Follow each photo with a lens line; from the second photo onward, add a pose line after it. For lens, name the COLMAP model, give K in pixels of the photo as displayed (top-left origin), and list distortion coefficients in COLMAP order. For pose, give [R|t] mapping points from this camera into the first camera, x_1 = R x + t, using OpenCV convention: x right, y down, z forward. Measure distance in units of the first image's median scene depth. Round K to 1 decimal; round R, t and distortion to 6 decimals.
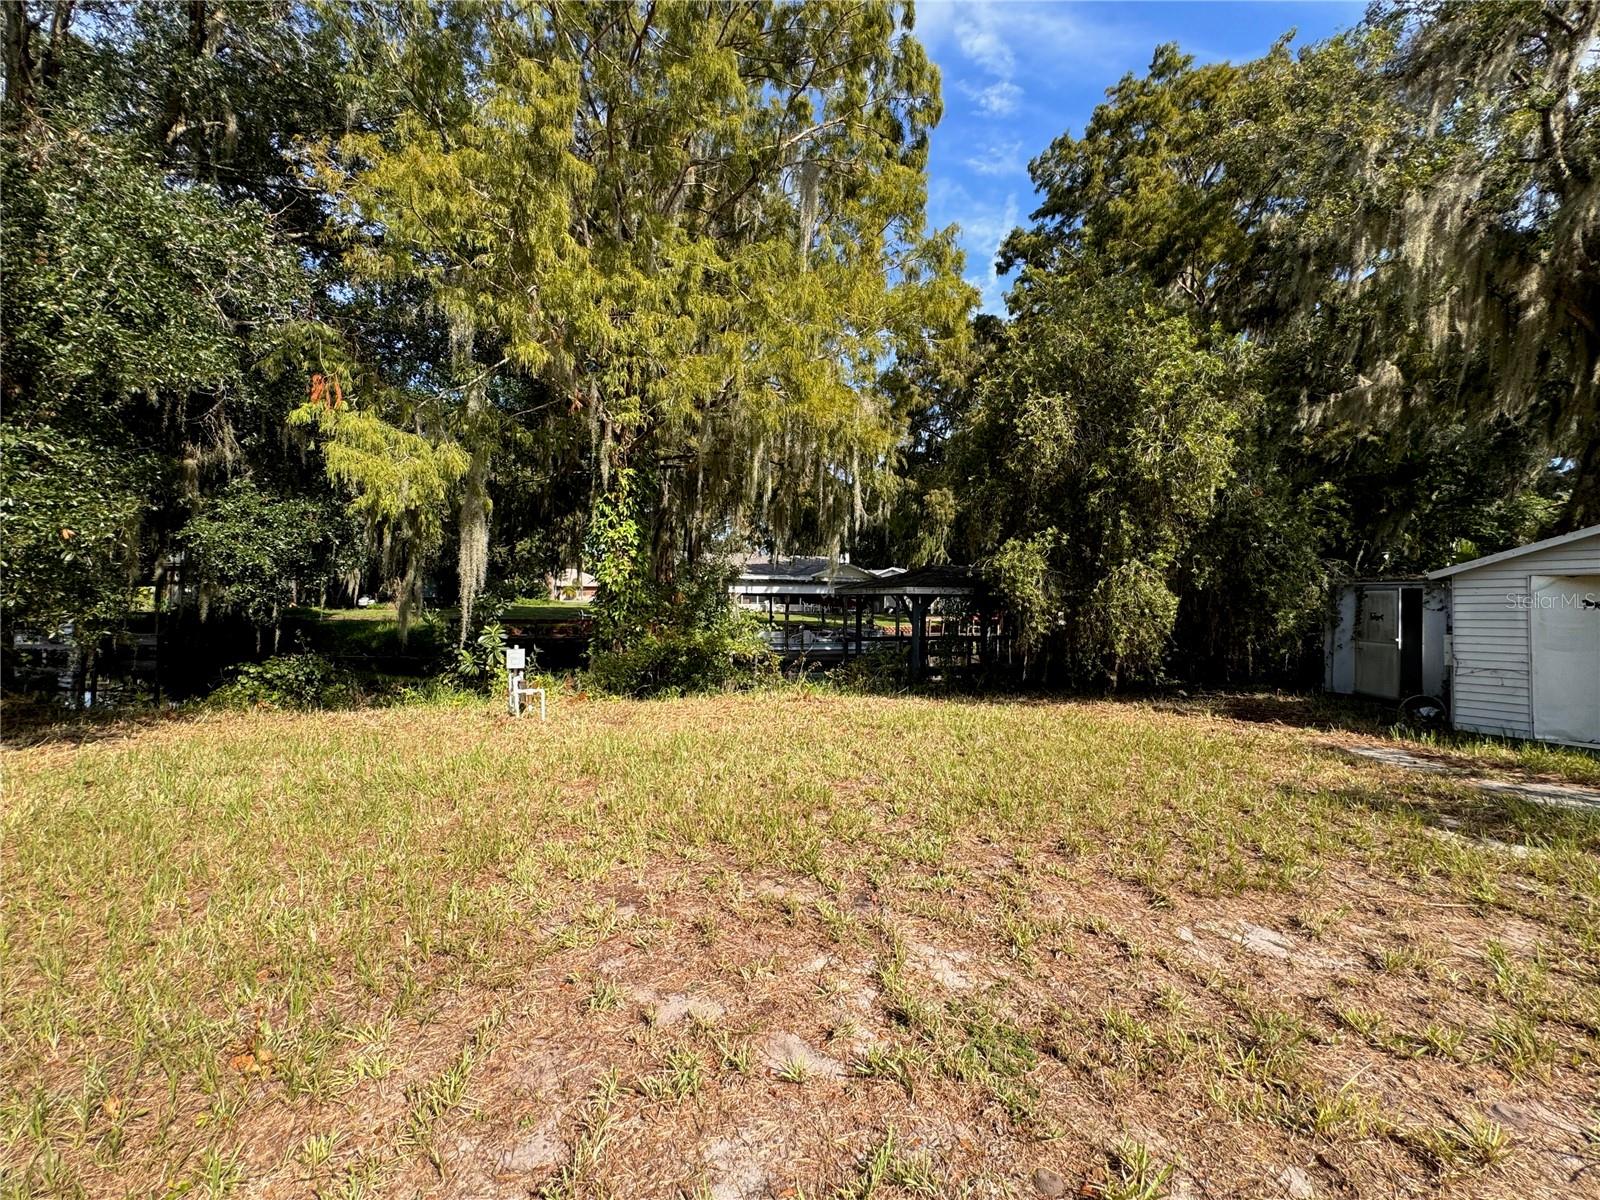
lens RADIAL K [[687.5, 0, 819.9], [0, 687.5, 594.0], [0, 0, 1]] dist [-0.000045, -0.000665]
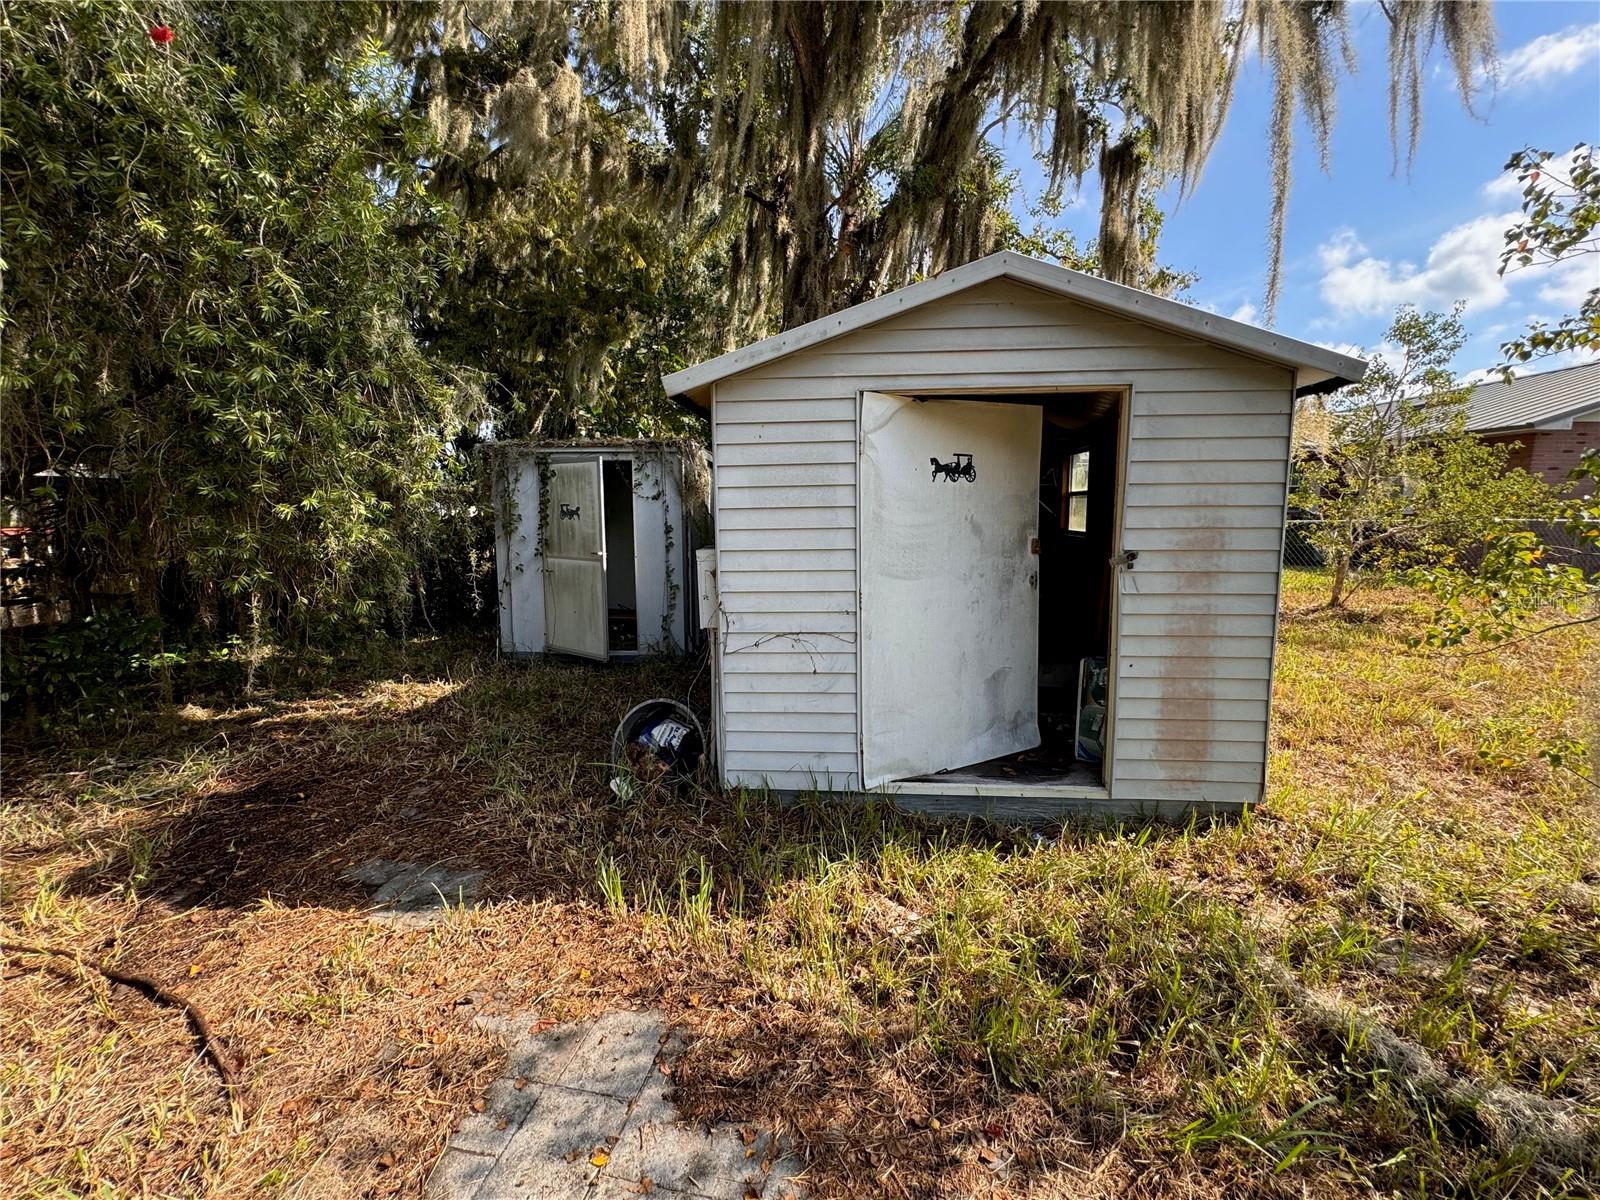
lens RADIAL K [[687.5, 0, 819.9], [0, 687.5, 594.0], [0, 0, 1]] dist [-0.000045, -0.000665]
pose [[0.538858, -0.115316, 0.834466, 0.643407], [-0.003777, 0.990246, 0.139282, 0.031022], [-0.842388, -0.078206, 0.533166, 0.758221]]
